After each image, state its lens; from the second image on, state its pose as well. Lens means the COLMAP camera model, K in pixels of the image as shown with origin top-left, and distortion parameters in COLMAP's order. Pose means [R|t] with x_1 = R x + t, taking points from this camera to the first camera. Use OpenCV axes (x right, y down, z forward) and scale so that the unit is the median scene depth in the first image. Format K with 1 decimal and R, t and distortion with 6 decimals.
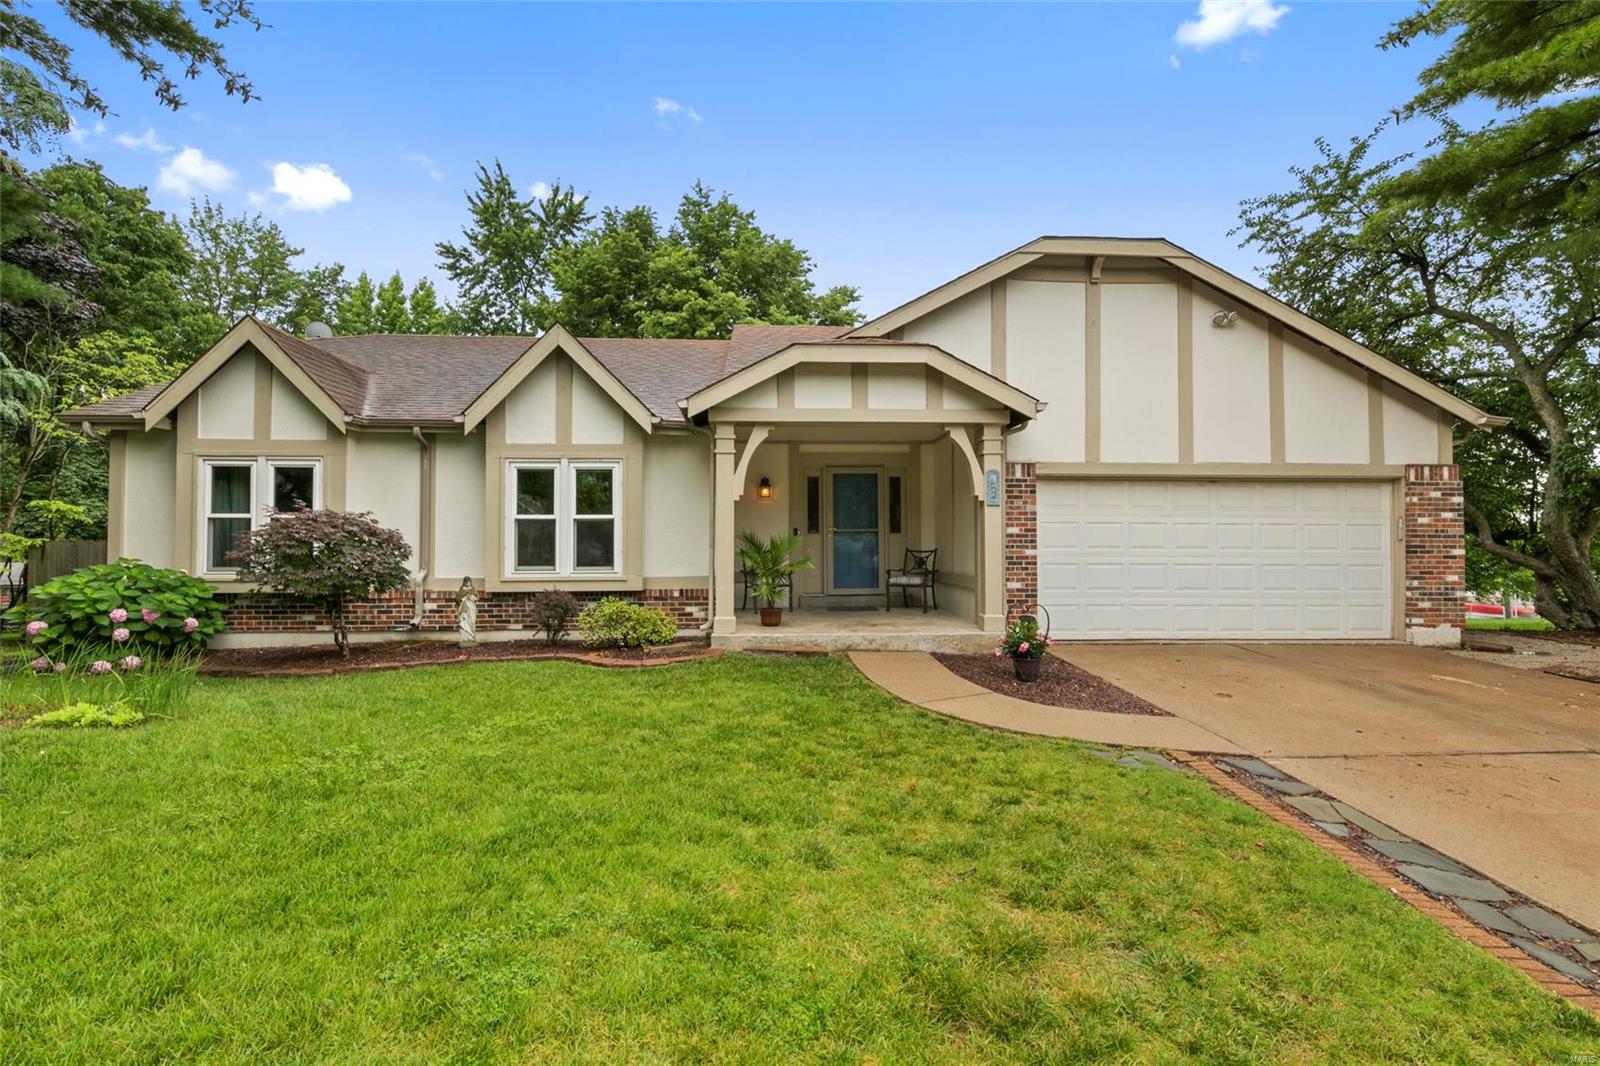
lens RADIAL K [[714.9, 0, 805.9], [0, 714.9, 533.9], [0, 0, 1]] dist [0.005339, 0.000507]
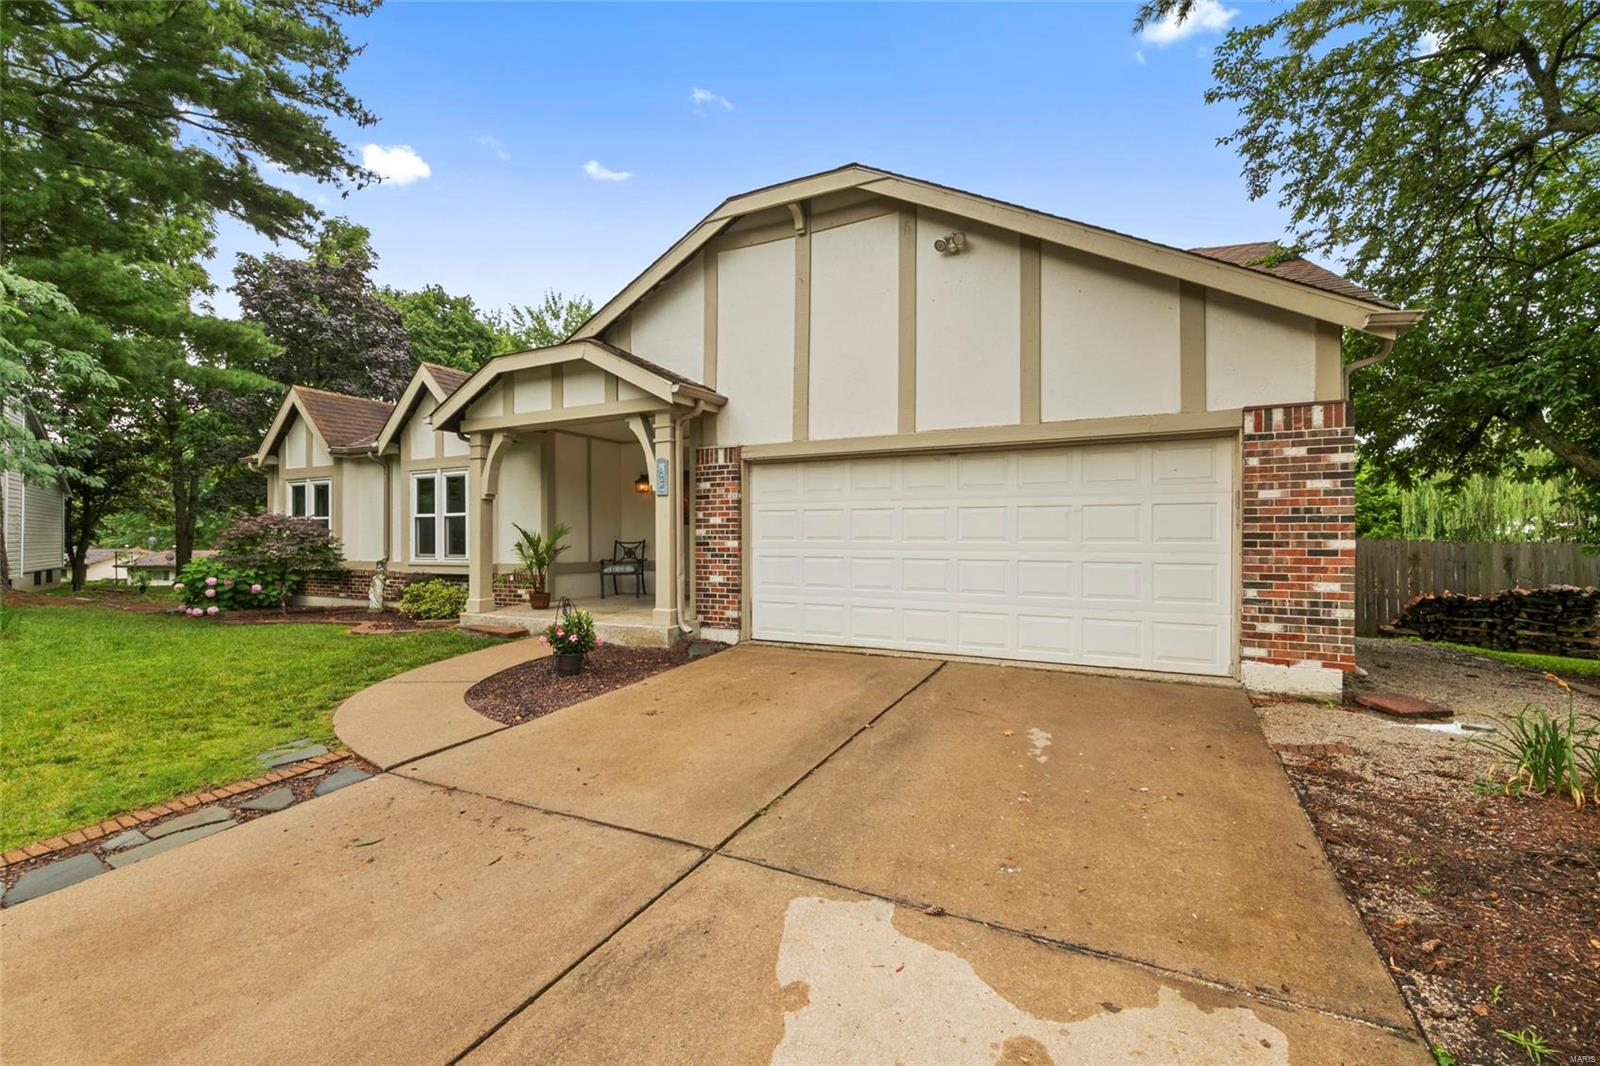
lens RADIAL K [[677.6, 0, 804.5], [0, 677.6, 532.9], [0, 0, 1]] dist [0.008187, -0.000886]
pose [[0.864484, -0.005726, -0.502628, 0.815929], [0.014091, 0.999818, 0.012846, 0.001552], [0.502464, -0.018188, 0.864407, 0.279414]]
